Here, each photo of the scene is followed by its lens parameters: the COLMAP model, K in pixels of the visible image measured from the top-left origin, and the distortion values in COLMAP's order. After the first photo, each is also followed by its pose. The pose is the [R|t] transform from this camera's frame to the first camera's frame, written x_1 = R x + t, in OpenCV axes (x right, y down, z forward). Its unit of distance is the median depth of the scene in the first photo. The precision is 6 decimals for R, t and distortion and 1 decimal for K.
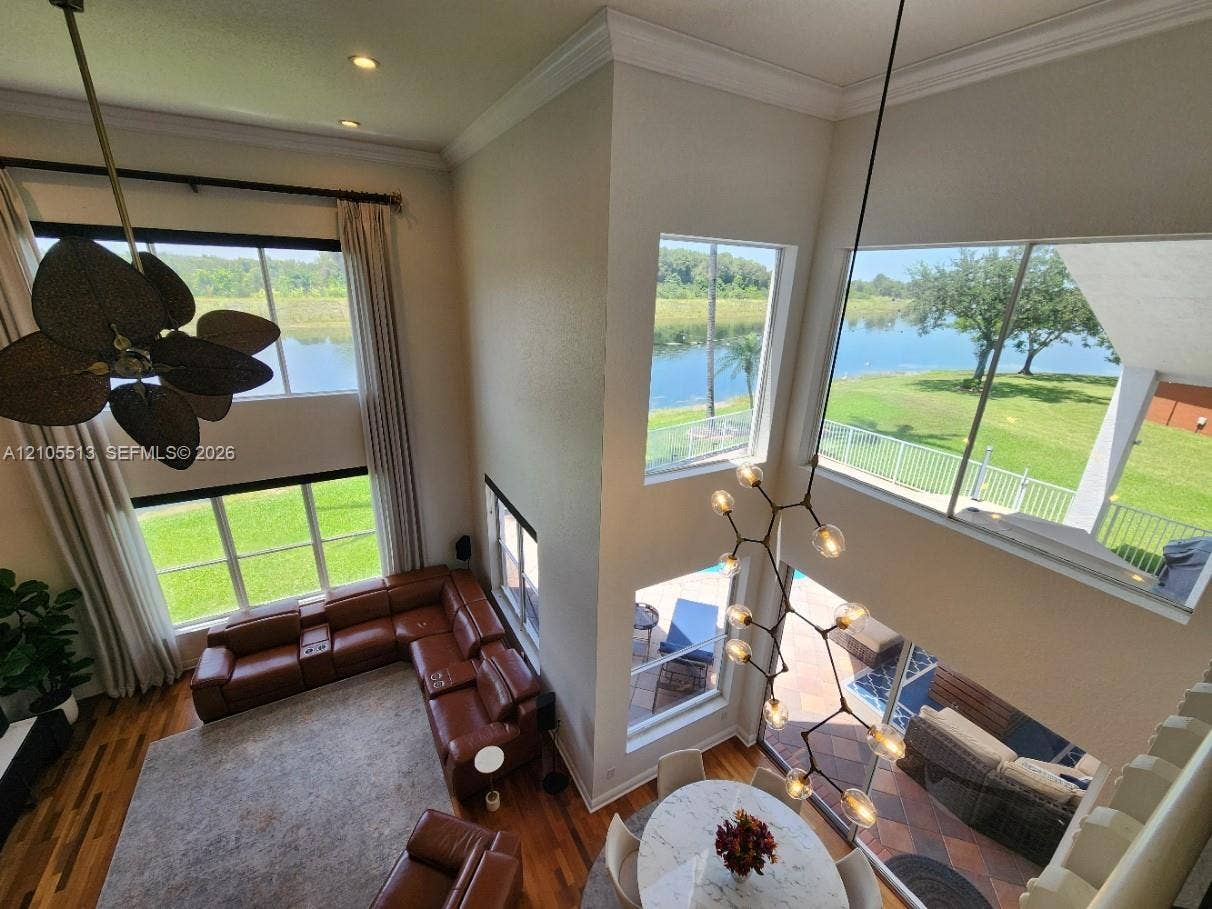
lens RADIAL K [[494.7, 0, 611.8], [0, 494.7, 459.4], [0, 0, 1]] dist [0.003659, -0.000124]
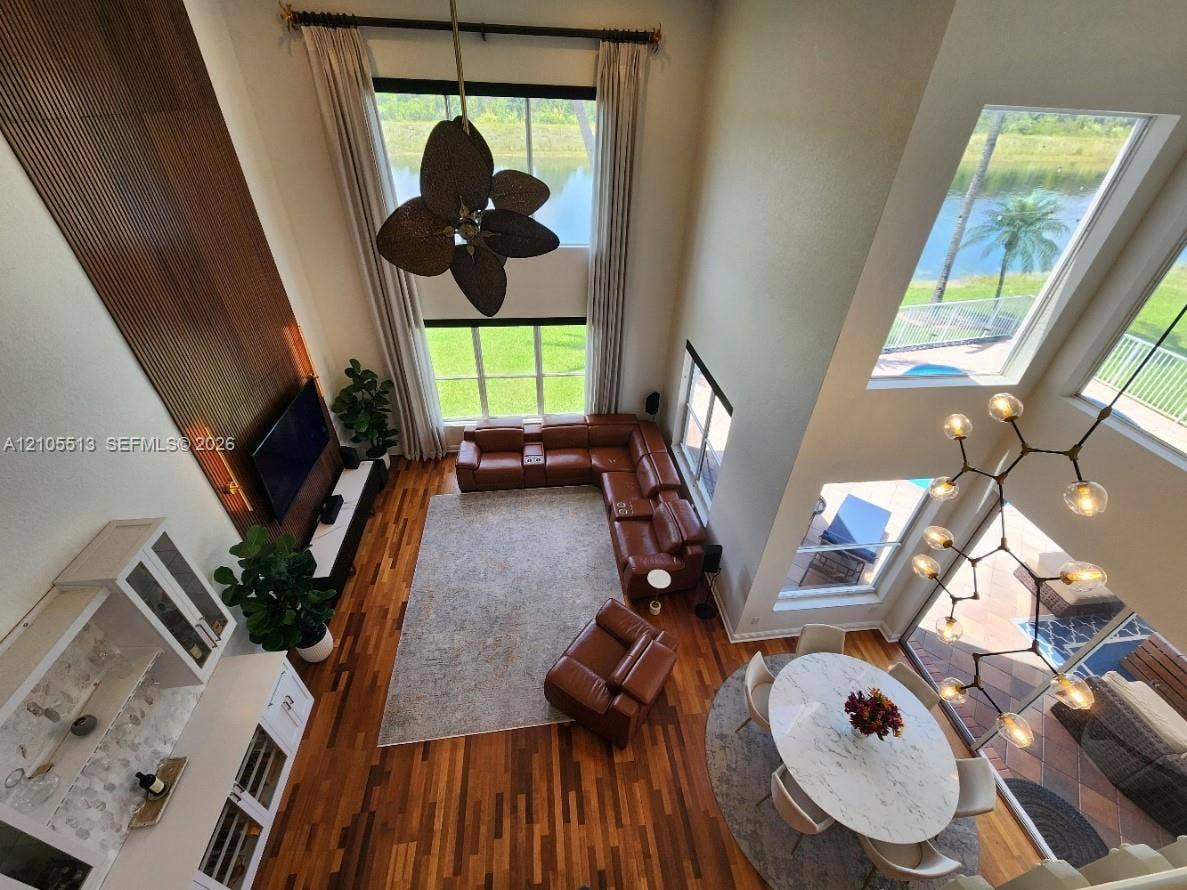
lens RADIAL K [[484.5, 0, 599.2], [0, 484.5, 449.8], [0, 0, 1]] dist [0.003659, -0.000124]
pose [[0.924800, 0.225139, -0.306687, -0.070897], [-0.133553, 0.946921, 0.292412, -0.031531], [0.356241, -0.229463, 0.905781, -0.068307]]
